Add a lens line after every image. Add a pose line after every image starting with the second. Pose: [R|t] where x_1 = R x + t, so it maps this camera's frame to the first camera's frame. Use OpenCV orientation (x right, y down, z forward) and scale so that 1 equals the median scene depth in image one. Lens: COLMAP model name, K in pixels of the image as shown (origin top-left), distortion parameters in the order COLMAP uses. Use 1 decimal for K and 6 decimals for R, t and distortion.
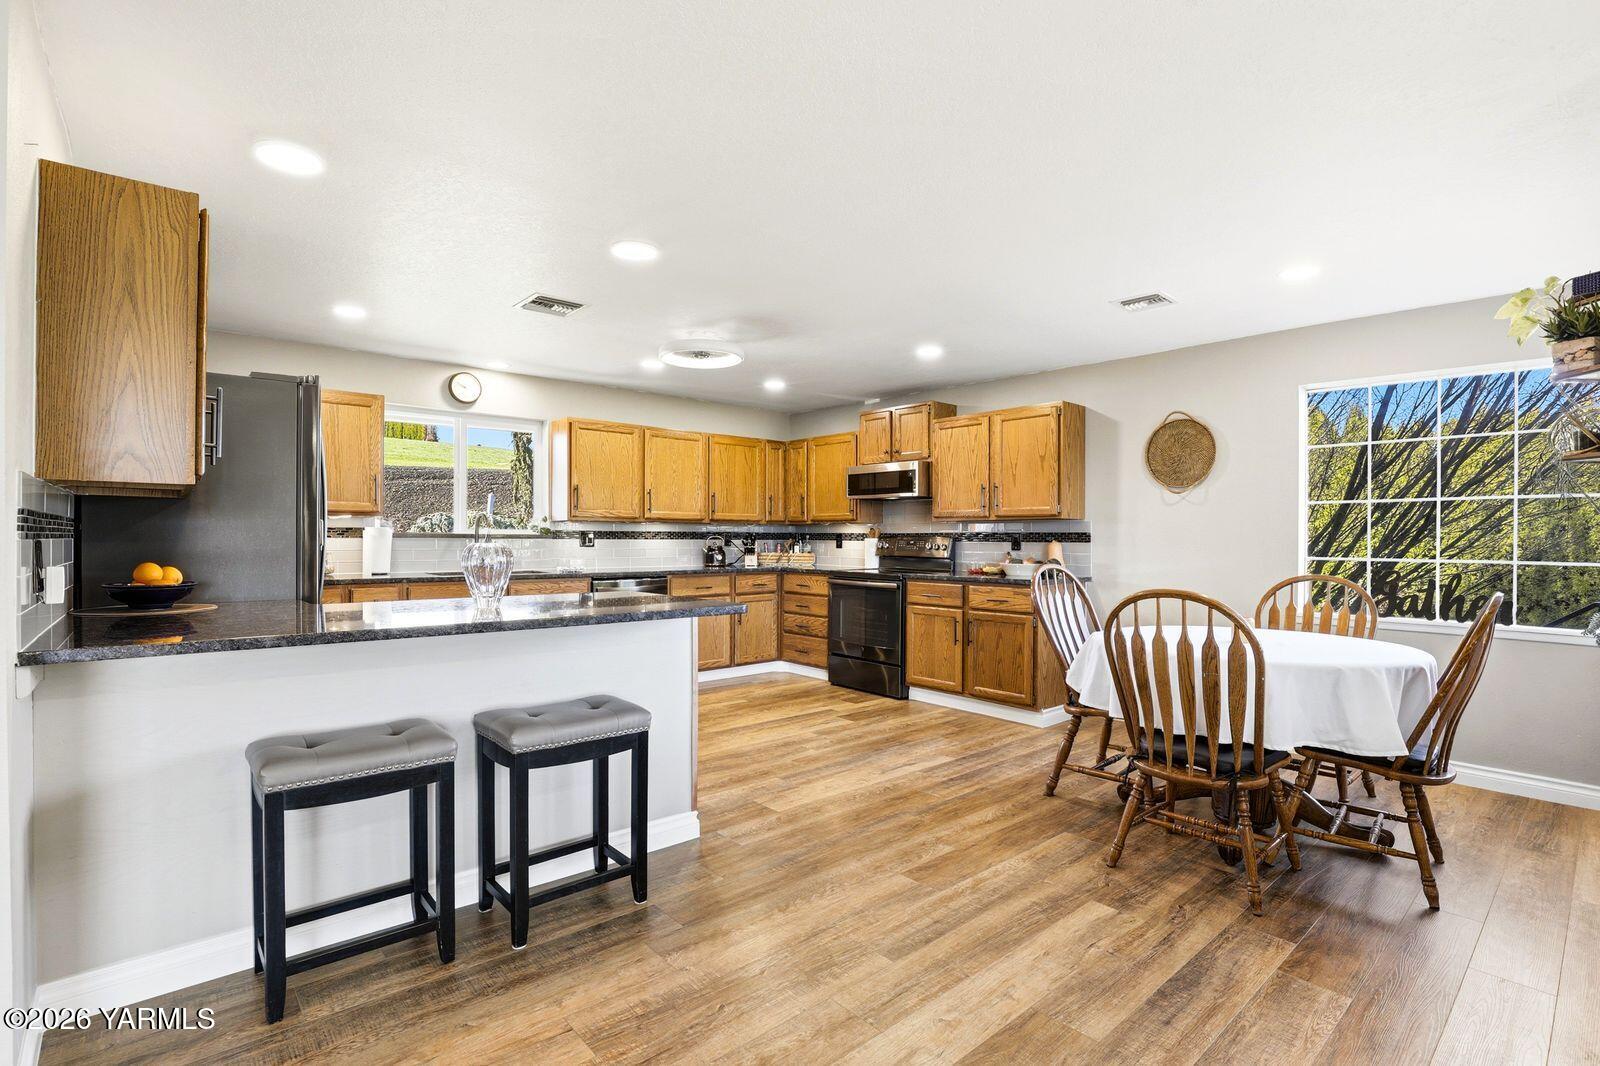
lens RADIAL K [[742.7, 0, 798.1], [0, 742.7, 537.6], [0, 0, 1]] dist [-0.027714, 0.002402]
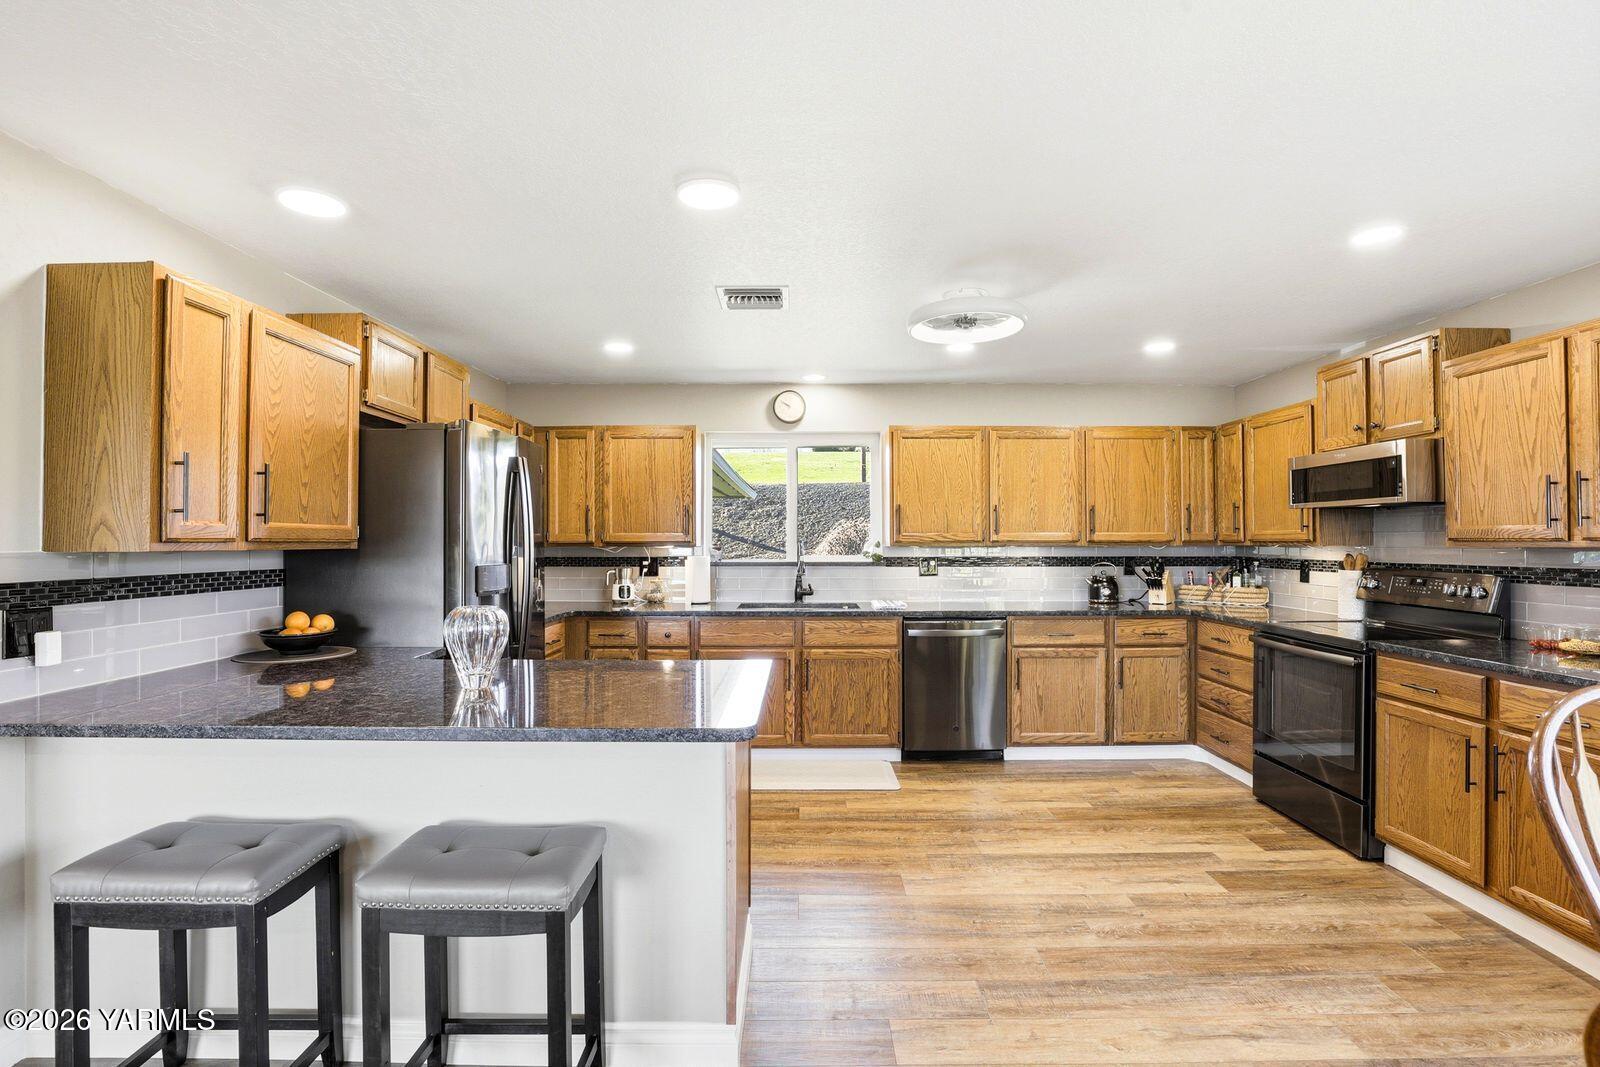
lens RADIAL K [[742.7, 0, 800.1], [0, 742.7, 538.2], [0, 0, 1]] dist [-0.027714, 0.002402]
pose [[0.758583, -0.010669, -0.651489, 0.157157], [0.006496, 0.999940, -0.008811, -0.024546], [0.651544, 0.002452, 0.758607, 0.261343]]
